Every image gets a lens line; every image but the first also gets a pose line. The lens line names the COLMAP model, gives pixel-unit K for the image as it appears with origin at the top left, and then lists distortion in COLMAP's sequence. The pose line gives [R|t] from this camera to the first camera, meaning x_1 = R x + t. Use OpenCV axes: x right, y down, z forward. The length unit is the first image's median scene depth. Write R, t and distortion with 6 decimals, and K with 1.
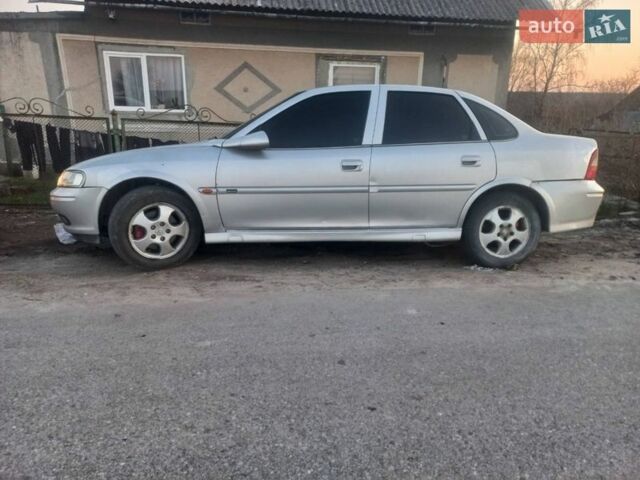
lens RADIAL K [[448.3, 0, 318.3], [0, 448.3, 236.4], [0, 0, 1]] dist [0.038149, -0.010726]
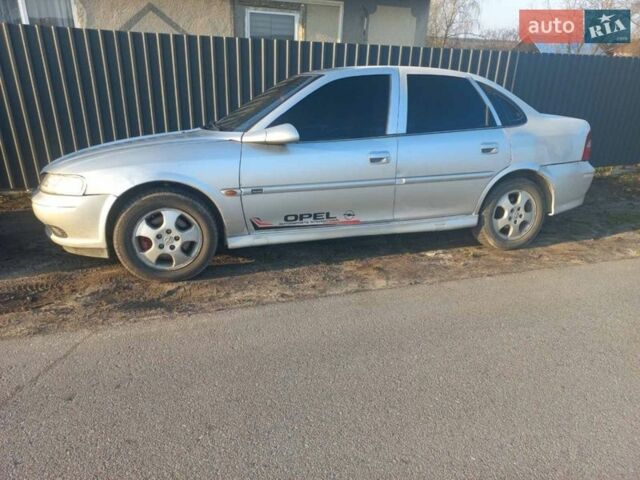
lens RADIAL K [[448.3, 0, 317.3], [0, 448.3, 243.3], [0, 0, 1]] dist [0.038149, -0.010726]
pose [[0.980680, -0.064798, 0.184574, -0.229942], [0.042186, 0.991397, 0.123903, -0.096484], [-0.191015, -0.113723, 0.974977, 0.068384]]
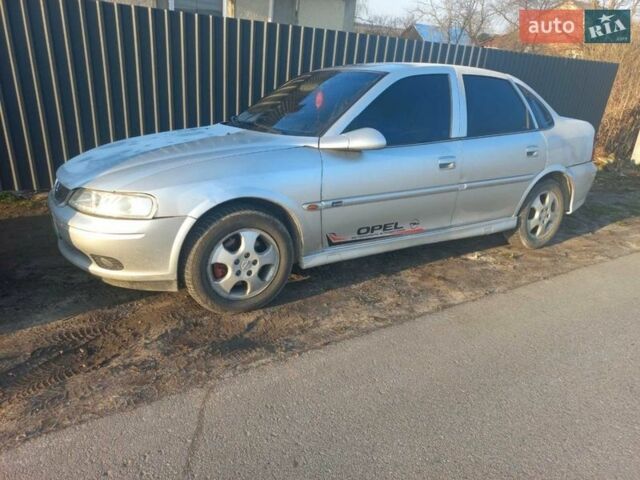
lens RADIAL K [[448.3, 0, 314.5], [0, 448.3, 243.2], [0, 0, 1]] dist [0.038149, -0.010726]
pose [[0.909933, -0.115868, 0.398242, -0.523060], [0.048377, 0.983282, 0.175547, -0.163414], [-0.411924, -0.140470, 0.900326, 0.253471]]
